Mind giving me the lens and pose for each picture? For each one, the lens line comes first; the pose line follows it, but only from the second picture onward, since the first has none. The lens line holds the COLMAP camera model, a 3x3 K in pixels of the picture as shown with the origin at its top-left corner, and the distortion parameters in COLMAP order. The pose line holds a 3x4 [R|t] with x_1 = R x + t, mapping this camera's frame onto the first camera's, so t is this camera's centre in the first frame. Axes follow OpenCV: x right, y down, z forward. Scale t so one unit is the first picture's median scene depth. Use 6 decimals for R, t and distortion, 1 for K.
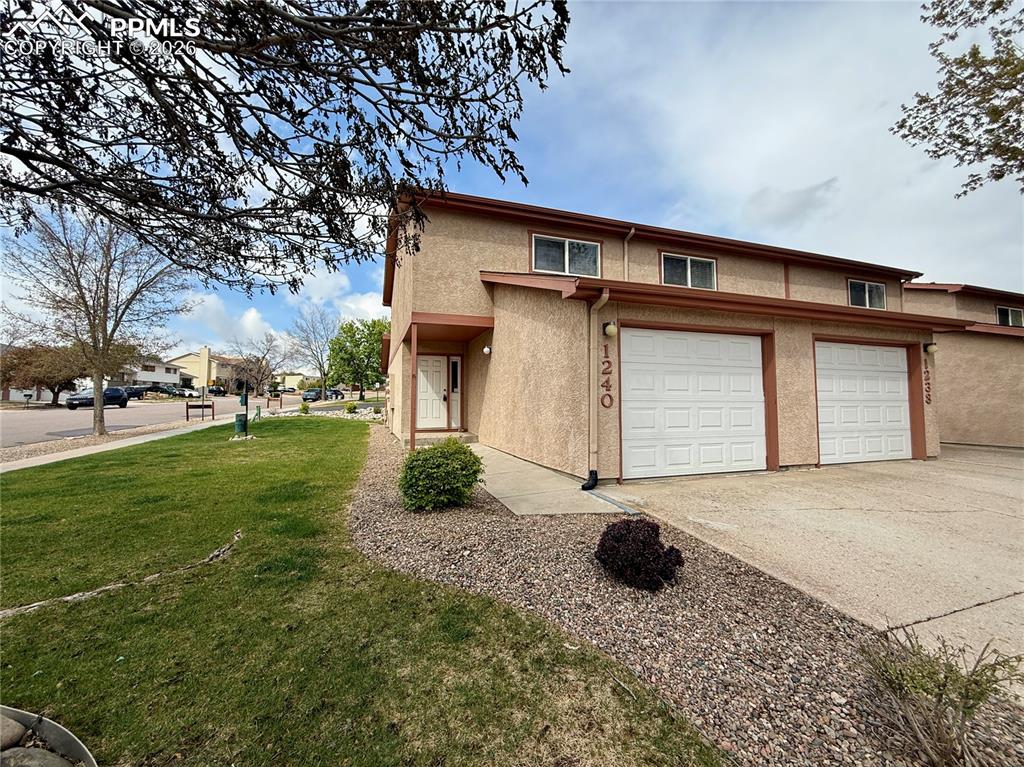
lens RADIAL K [[403.6, 0, 512.0], [0, 403.6, 383.5], [0, 0, 1]] dist [-0.000401, 0.000074]
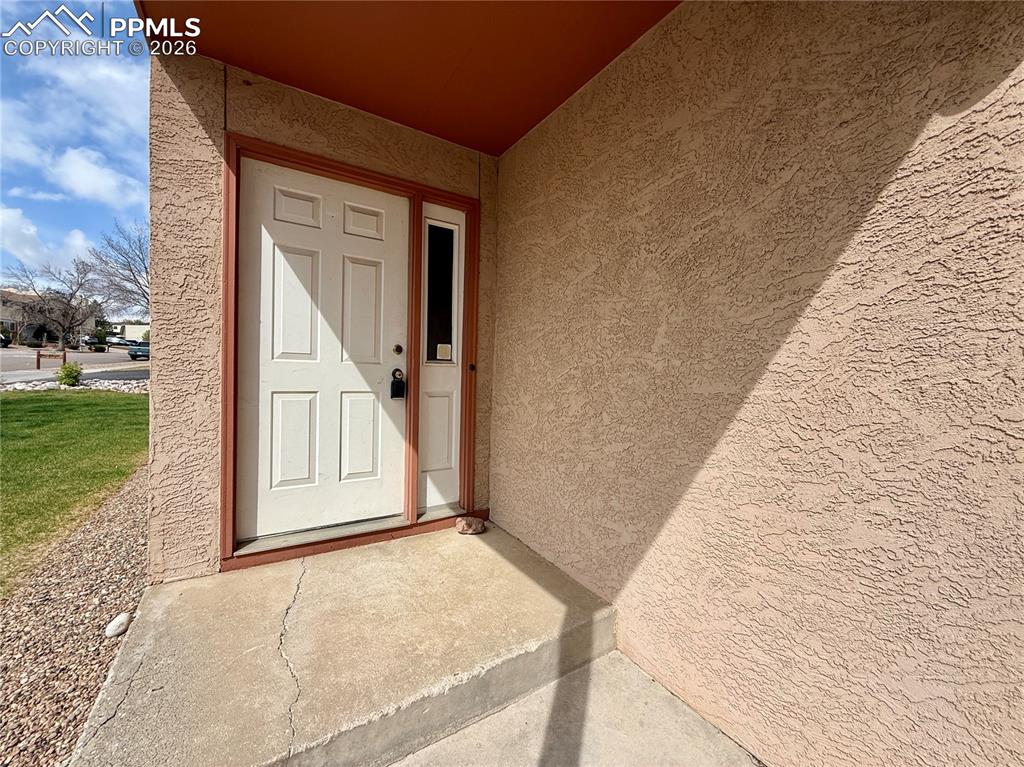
lens RADIAL K [[403.6, 0, 512.0], [0, 403.6, 383.5], [0, 0, 1]] dist [-0.000401, 0.000074]
pose [[0.972791, 0.021850, 0.230651, -0.158062], [-0.041274, 0.995962, 0.079726, 0.015072], [-0.227978, -0.087077, 0.969765, 0.775416]]
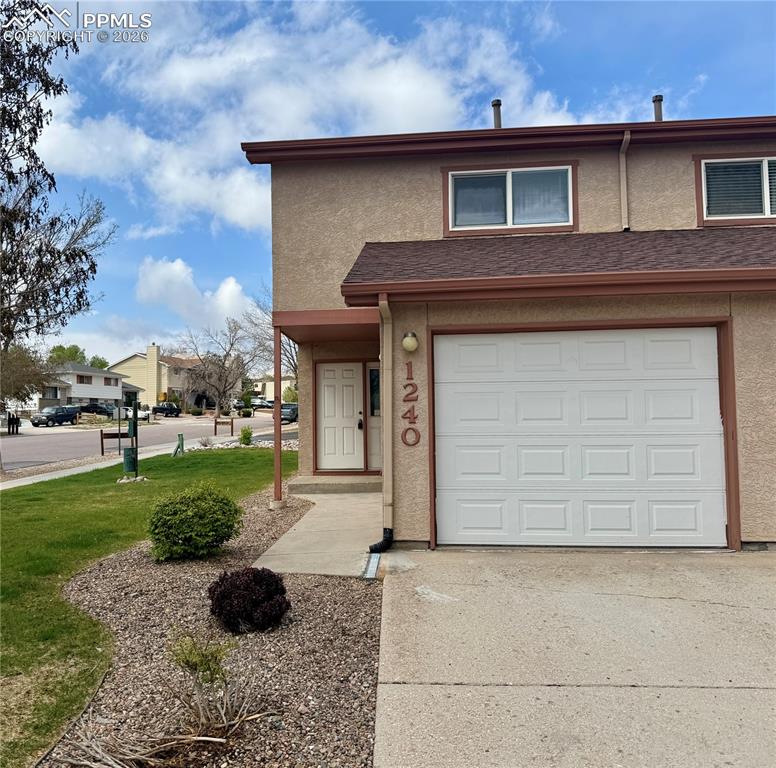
lens RADIAL K [[744.8, 0, 351.3], [0, 744.8, 385.3], [0, 0, 1]] dist [0.180441, -0.380919]
pose [[0.915126, -0.032511, -0.401854, 0.327090], [0.032949, 0.999440, -0.005825, -0.022896], [0.401819, -0.007910, 0.915685, -0.149988]]
